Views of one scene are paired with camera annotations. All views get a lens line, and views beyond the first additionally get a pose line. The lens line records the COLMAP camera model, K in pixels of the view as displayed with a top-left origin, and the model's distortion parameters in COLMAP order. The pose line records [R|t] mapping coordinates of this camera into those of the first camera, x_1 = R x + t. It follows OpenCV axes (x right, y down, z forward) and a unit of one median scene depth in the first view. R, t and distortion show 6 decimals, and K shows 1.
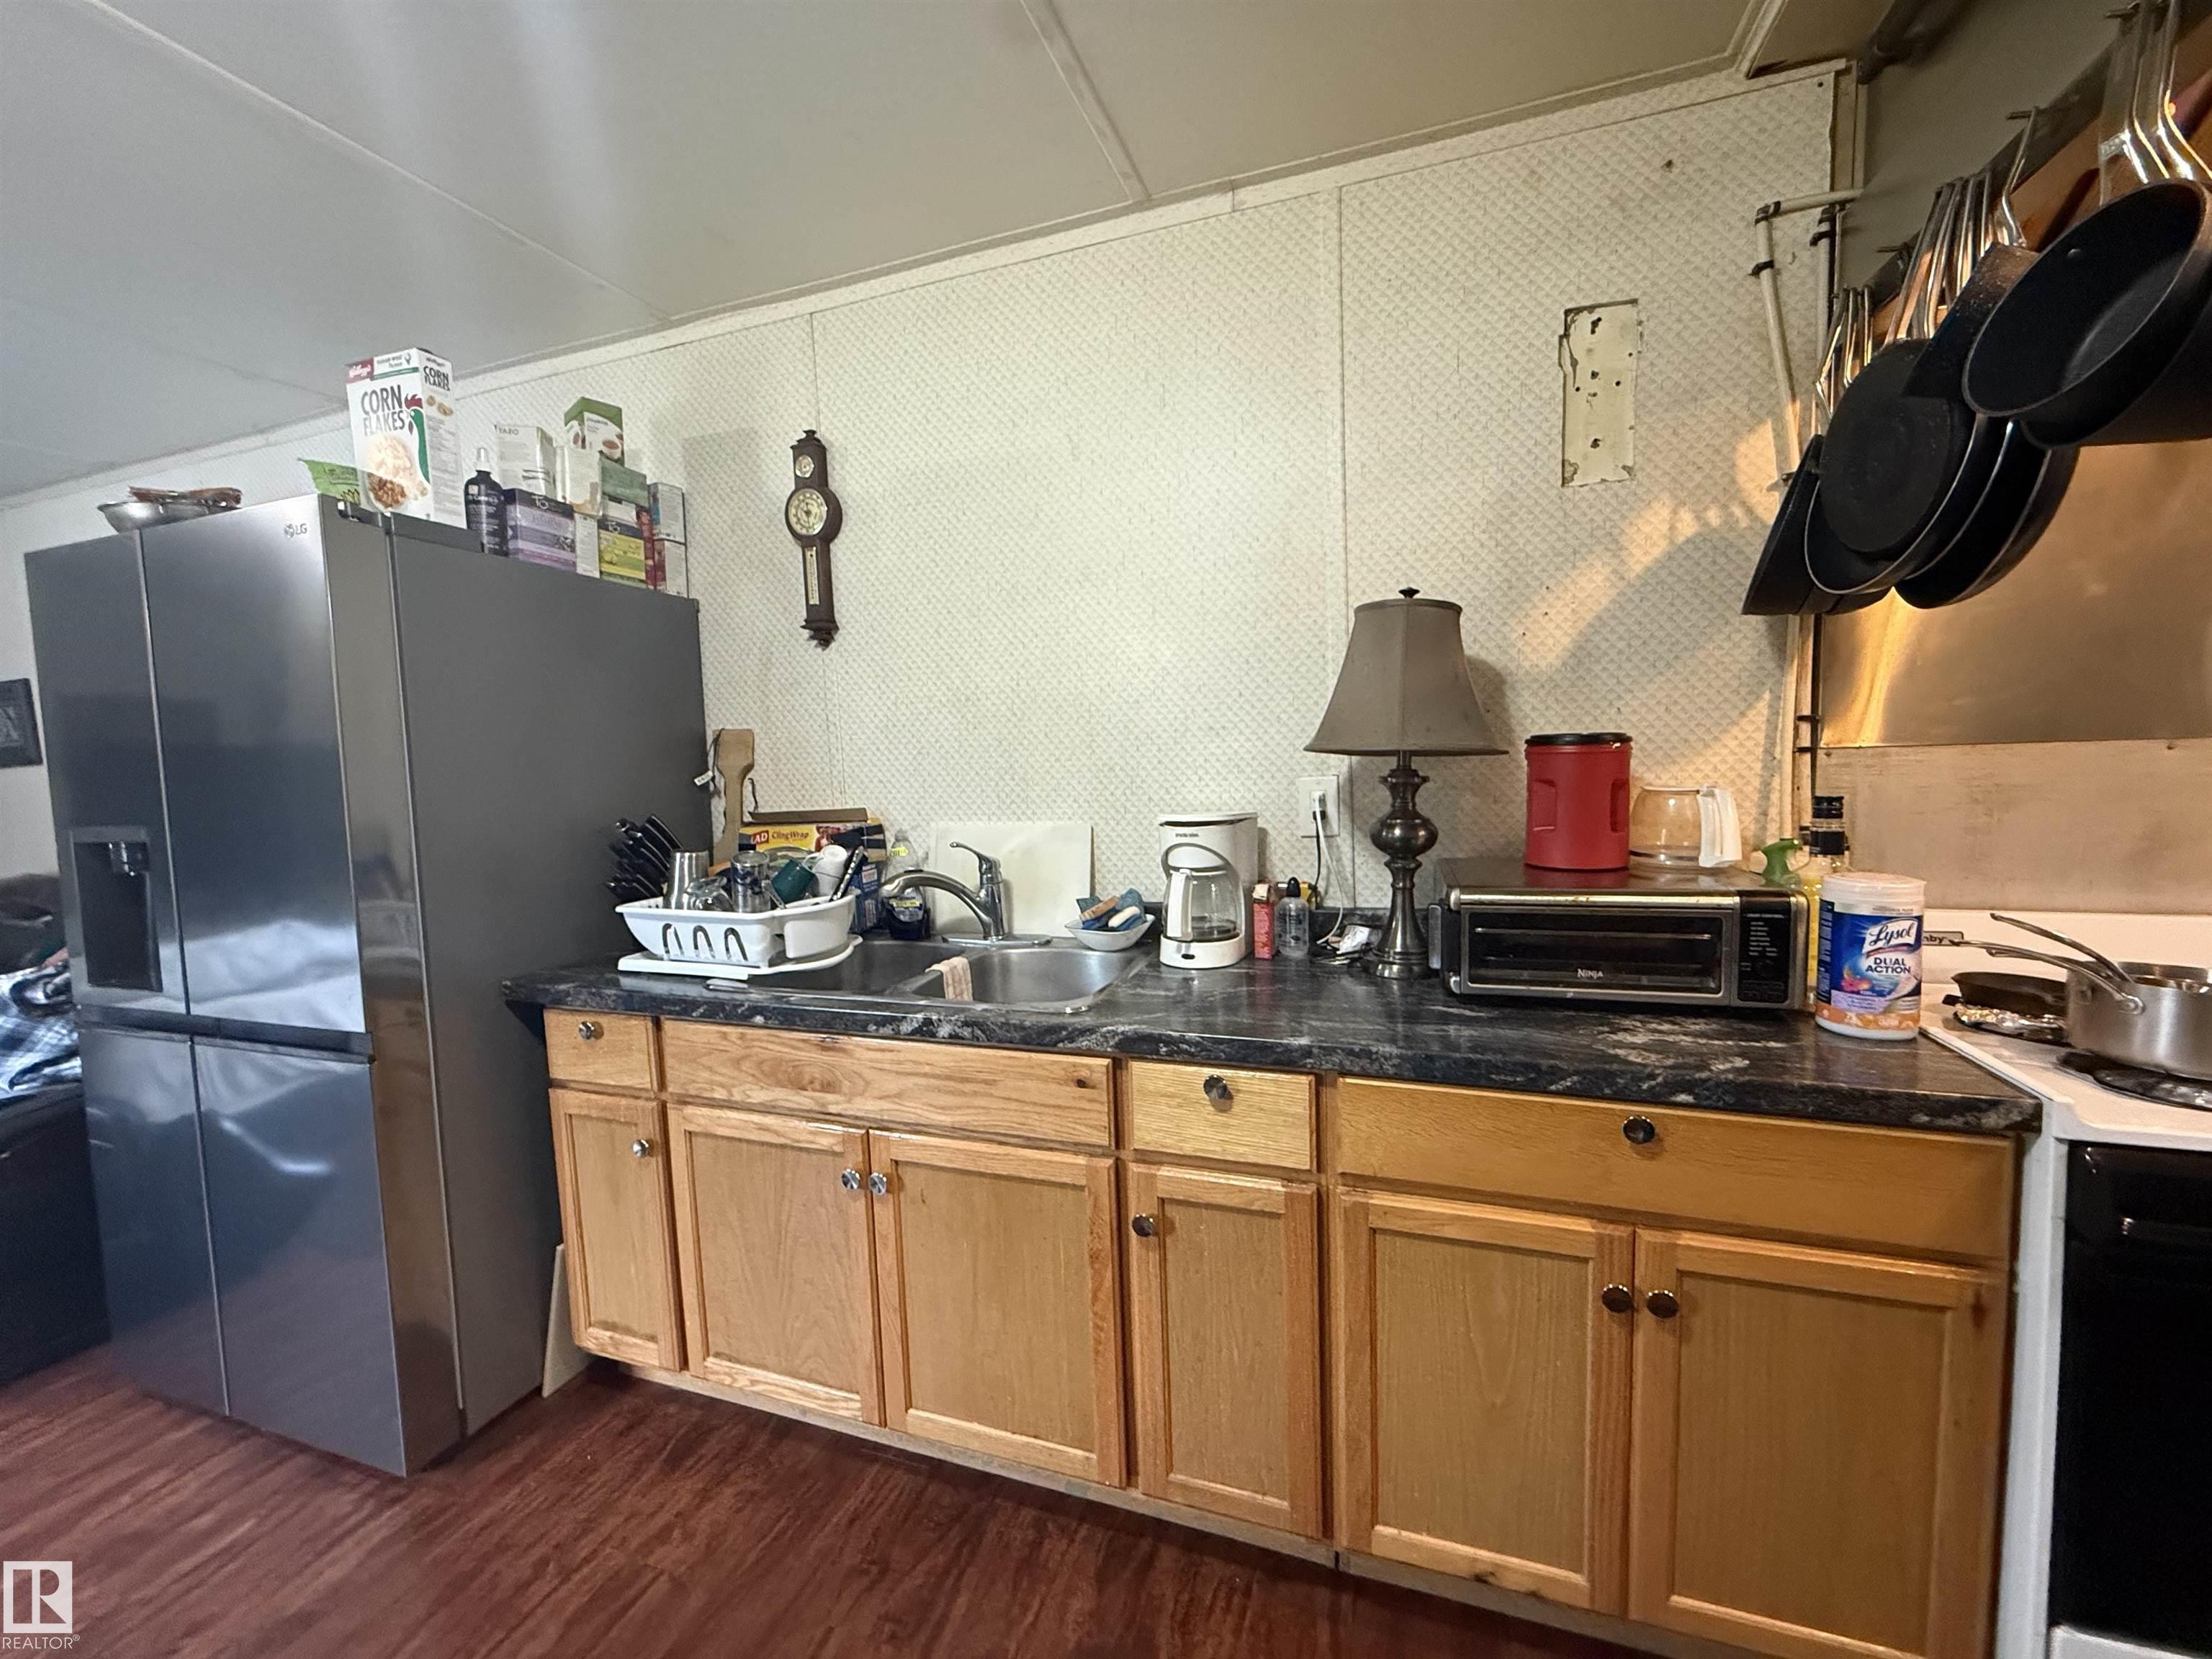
lens RADIAL K [[885.1, 0, 1104.0], [0, 885.1, 828.1], [0, 0, 1]] dist [0.000240, -0.000140]
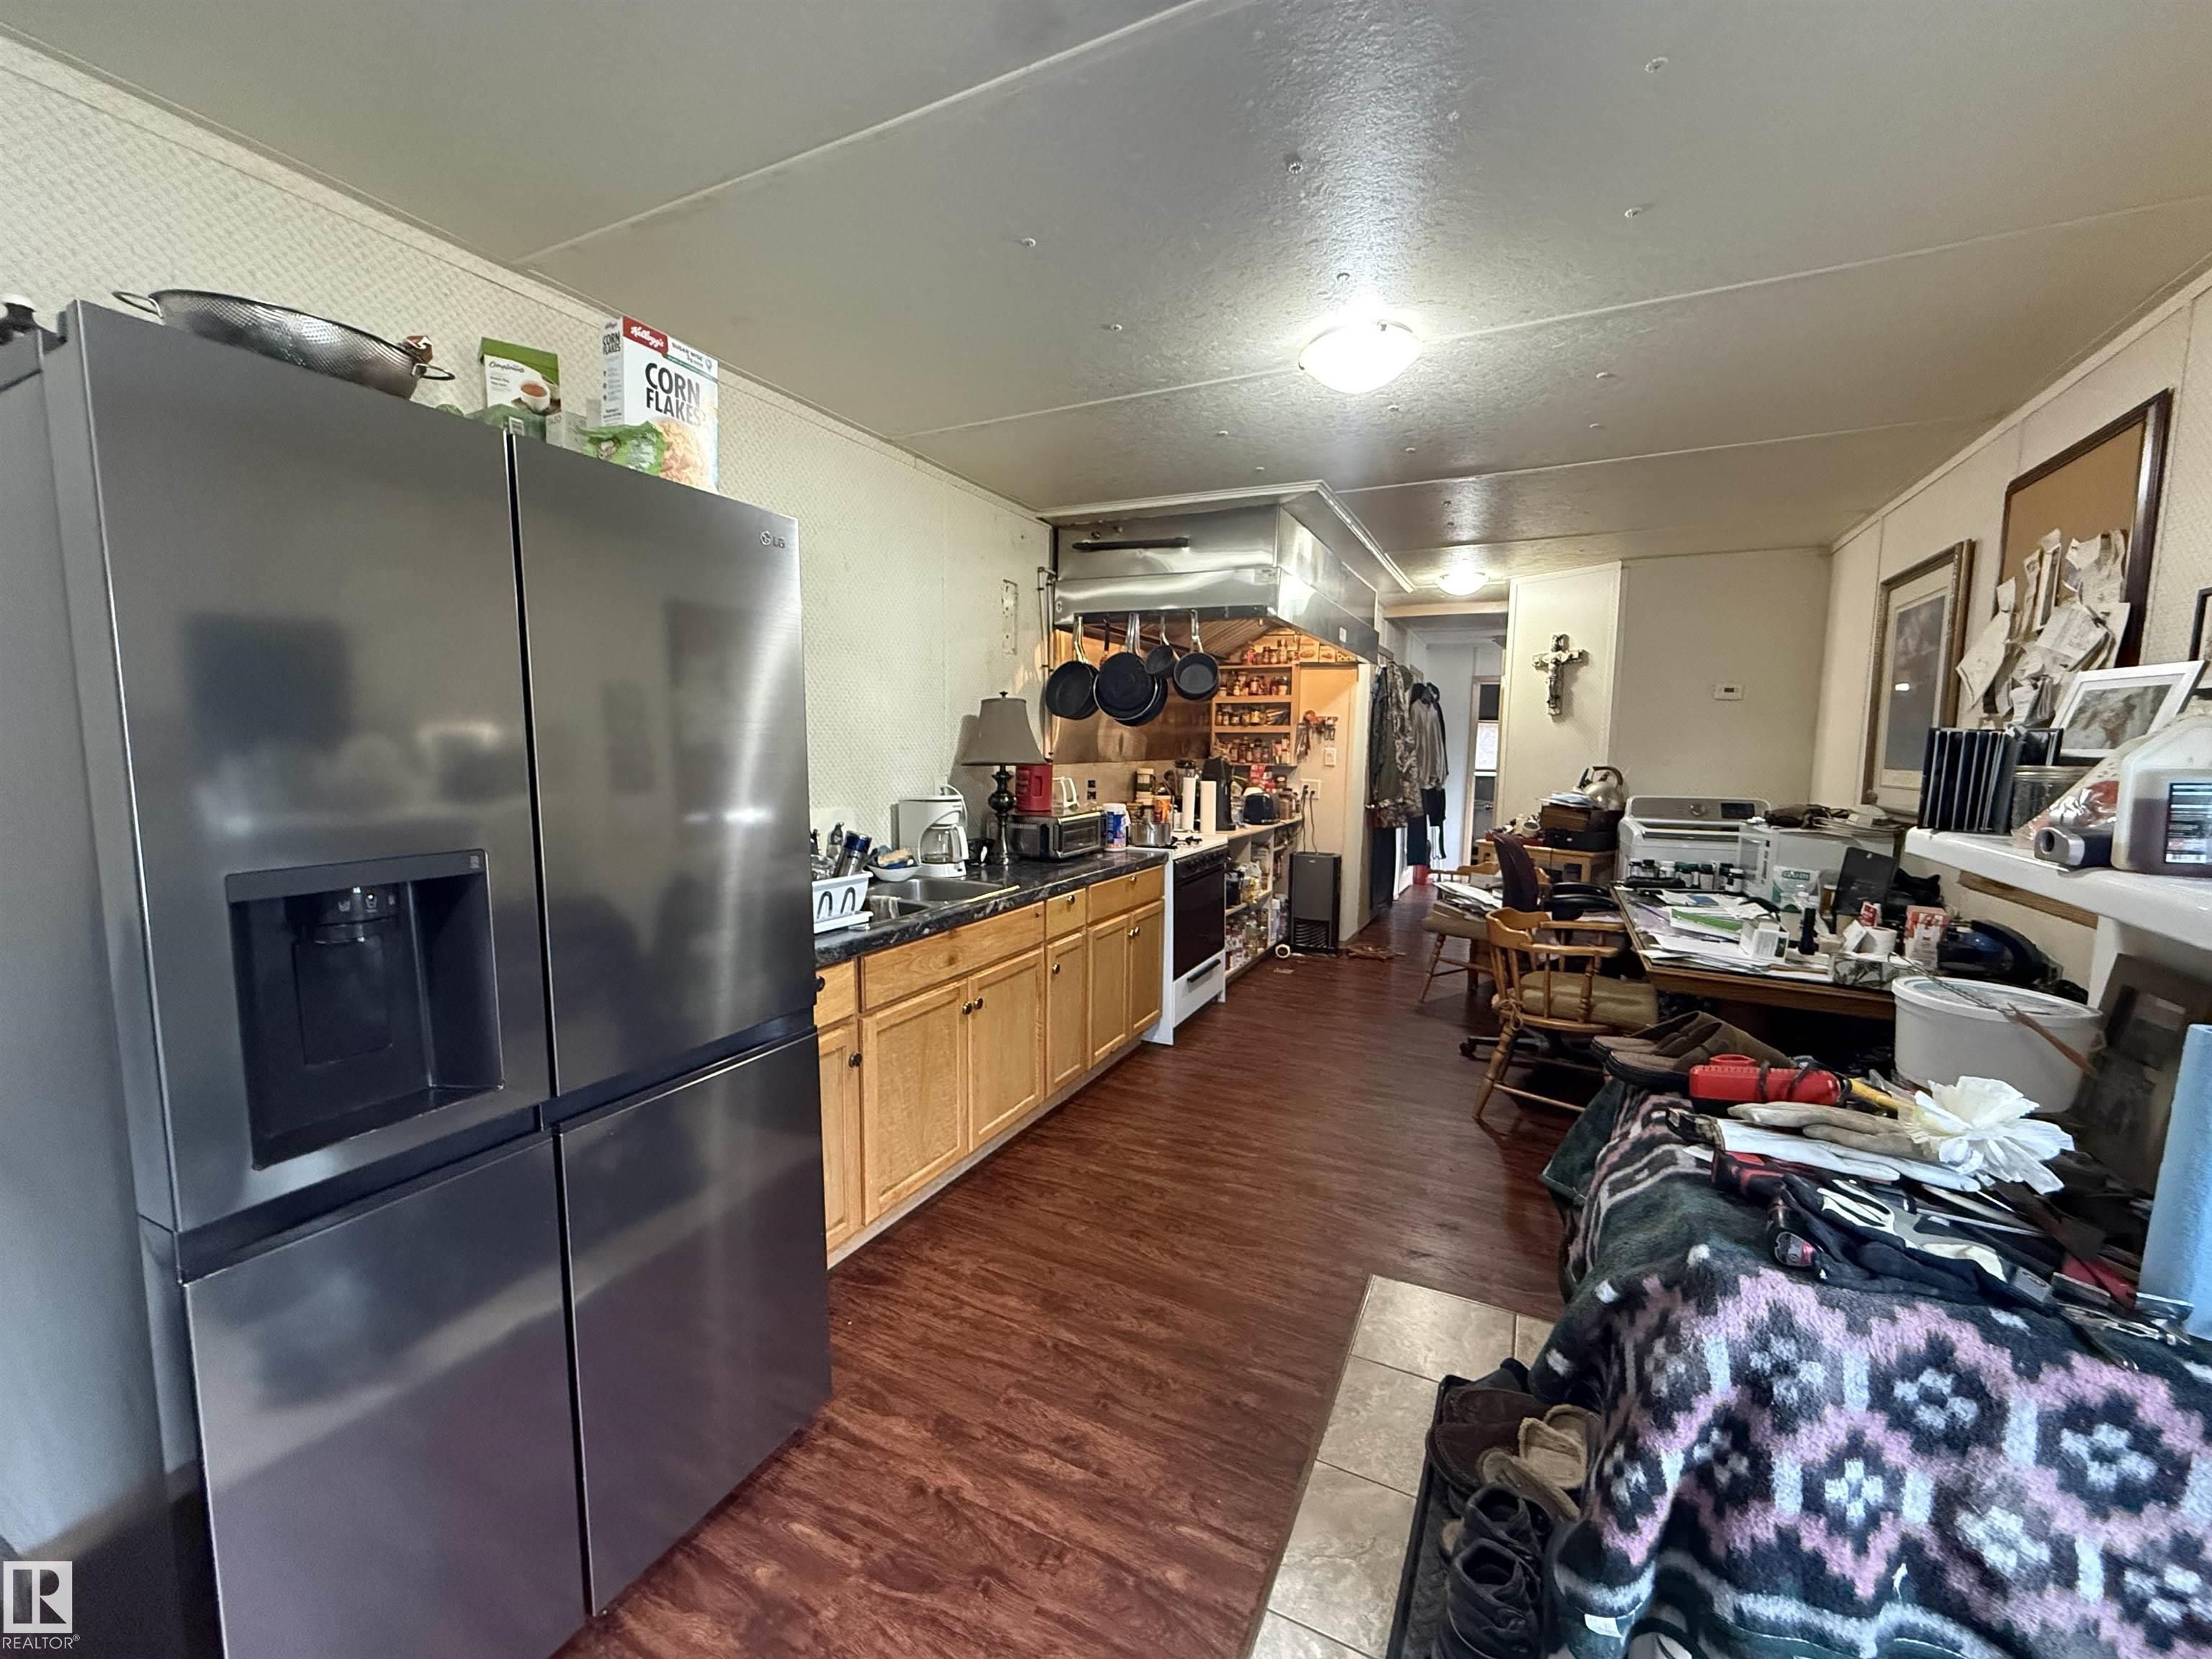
lens RADIAL K [[885.1, 0, 1092.4], [0, 885.1, 832.7], [0, 0, 1]] dist [0.000240, -0.000140]
pose [[0.132236, -0.064910, 0.989091, -1.990029], [0.073203, 0.995768, 0.055562, -0.022324], [-0.988512, 0.065057, 0.136428, 0.518576]]
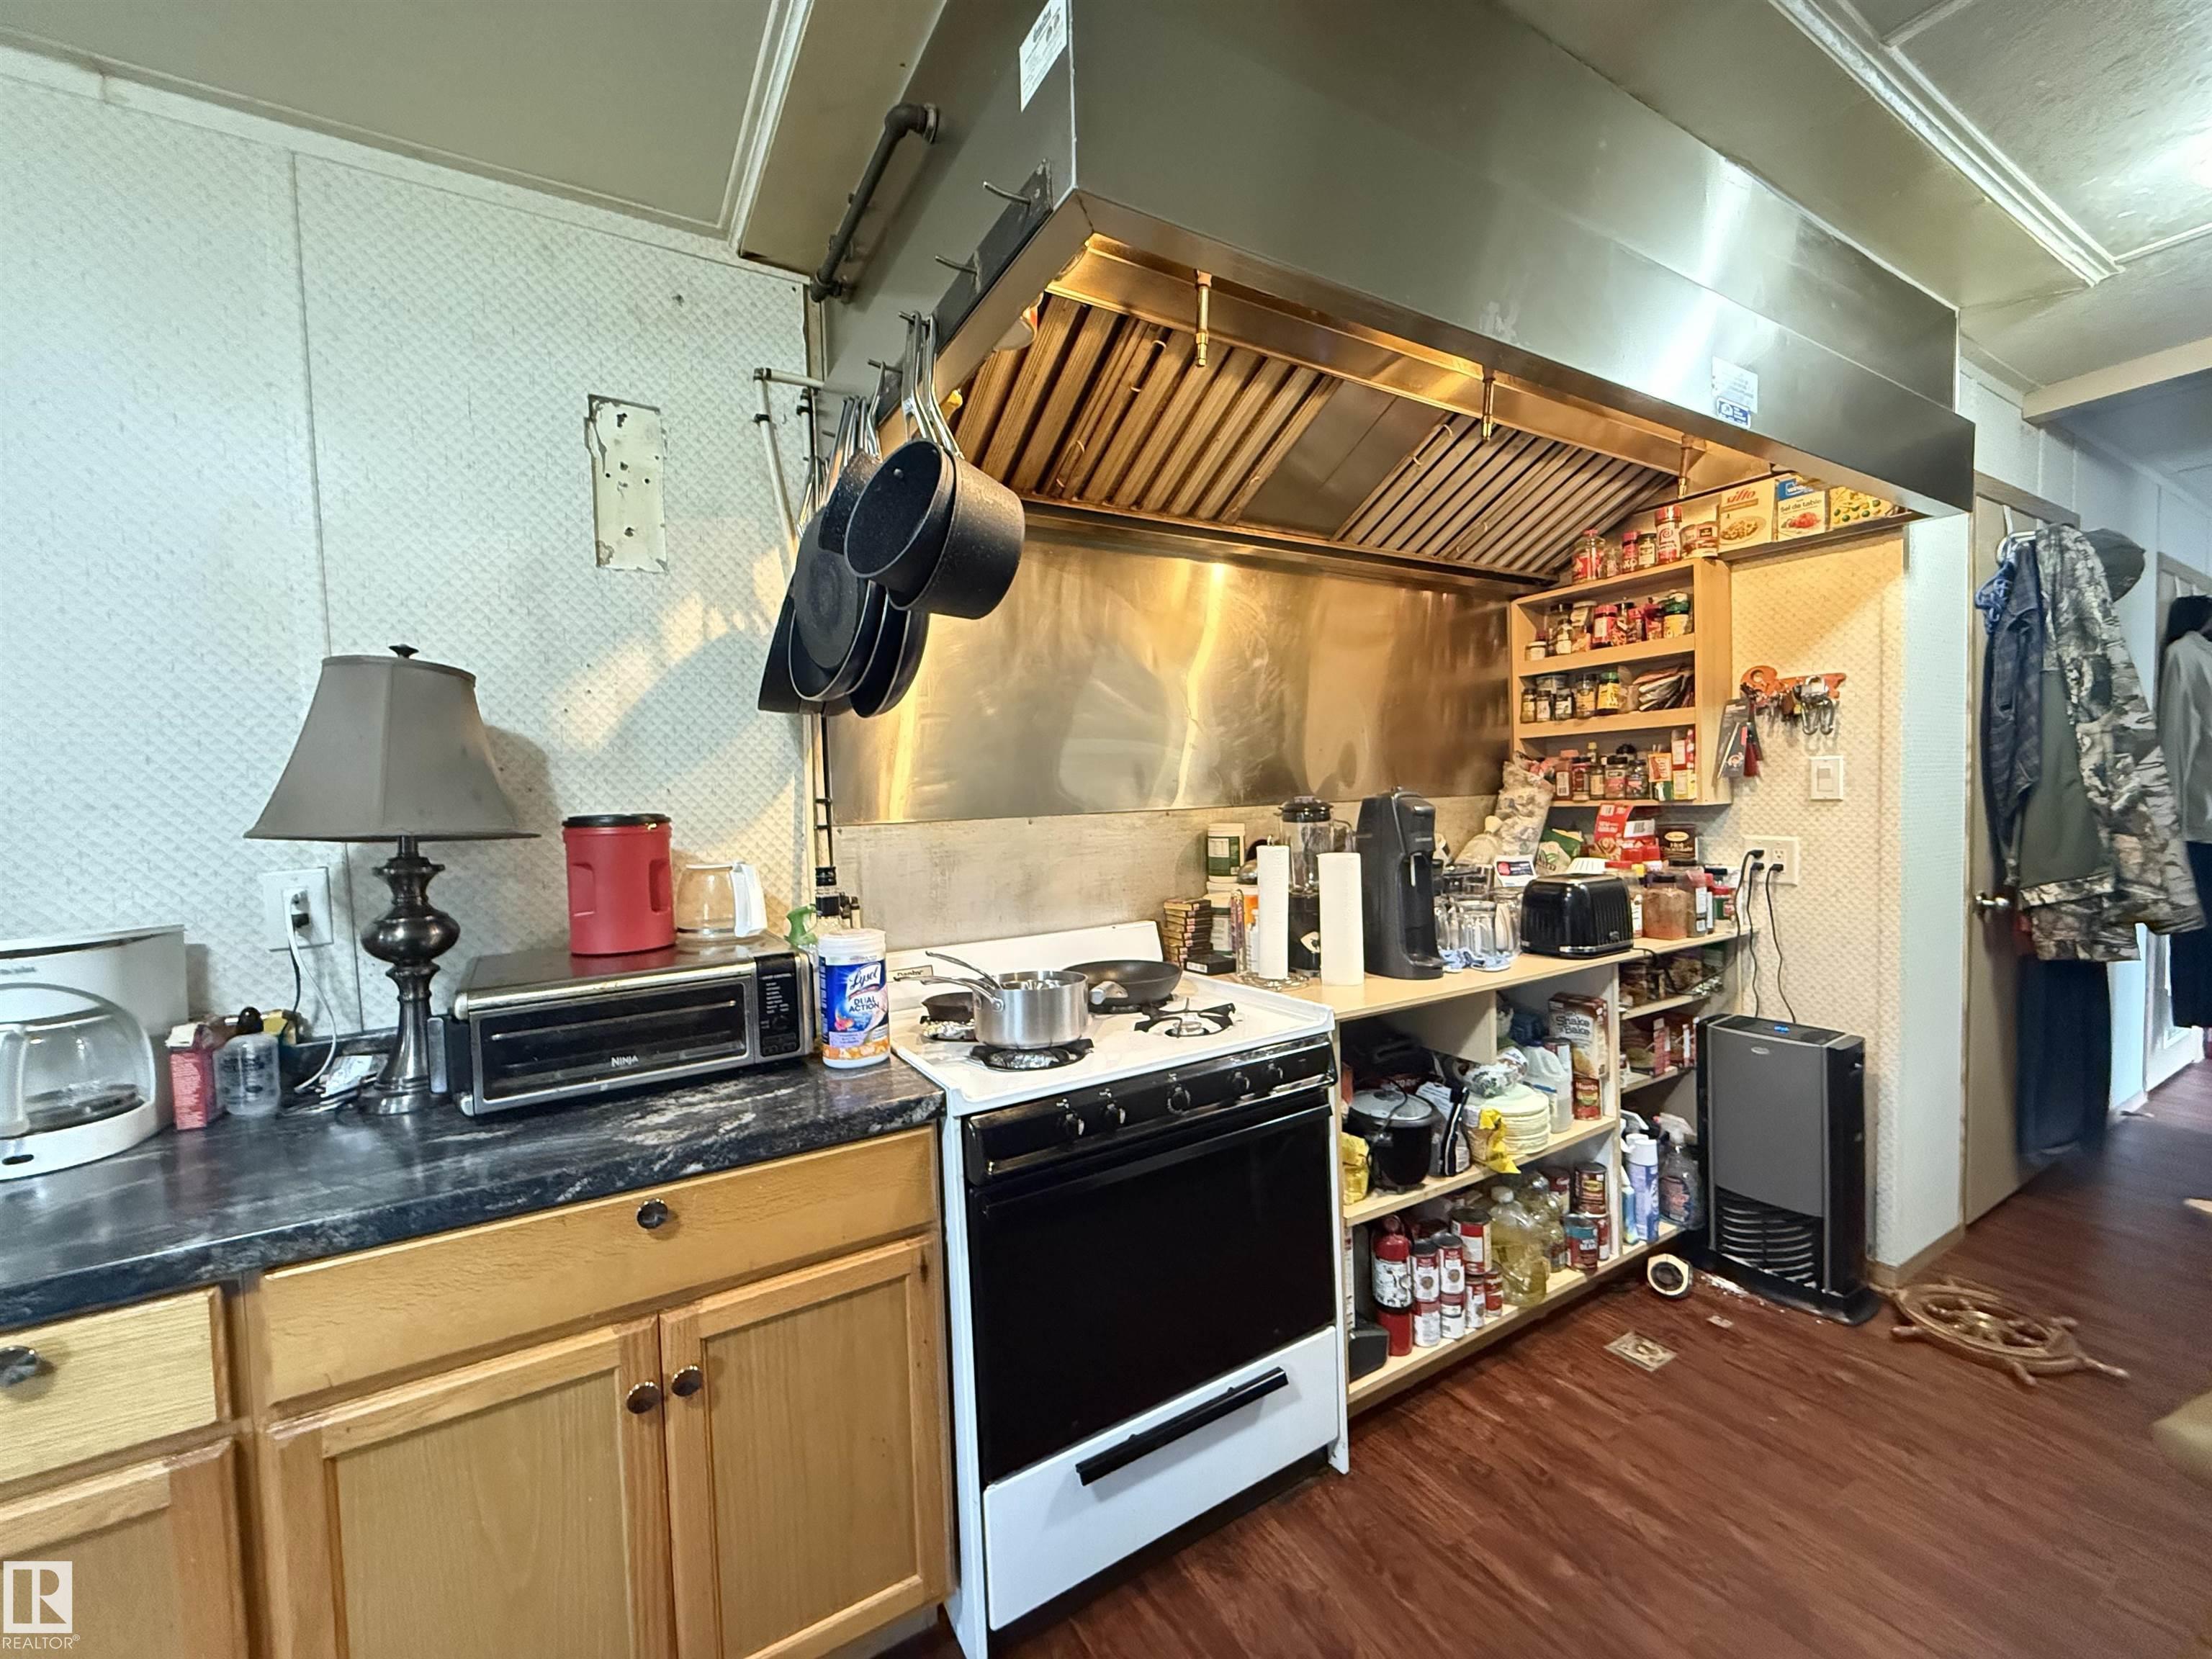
lens RADIAL K [[885.1, 0, 1101.4], [0, 885.1, 828.6], [0, 0, 1]] dist [0.000240, -0.000140]
pose [[0.643099, -0.016217, 0.765611, 0.128582], [0.079845, 0.995746, -0.045976, -0.003058], [-0.761609, 0.090698, 0.641658, -0.045041]]
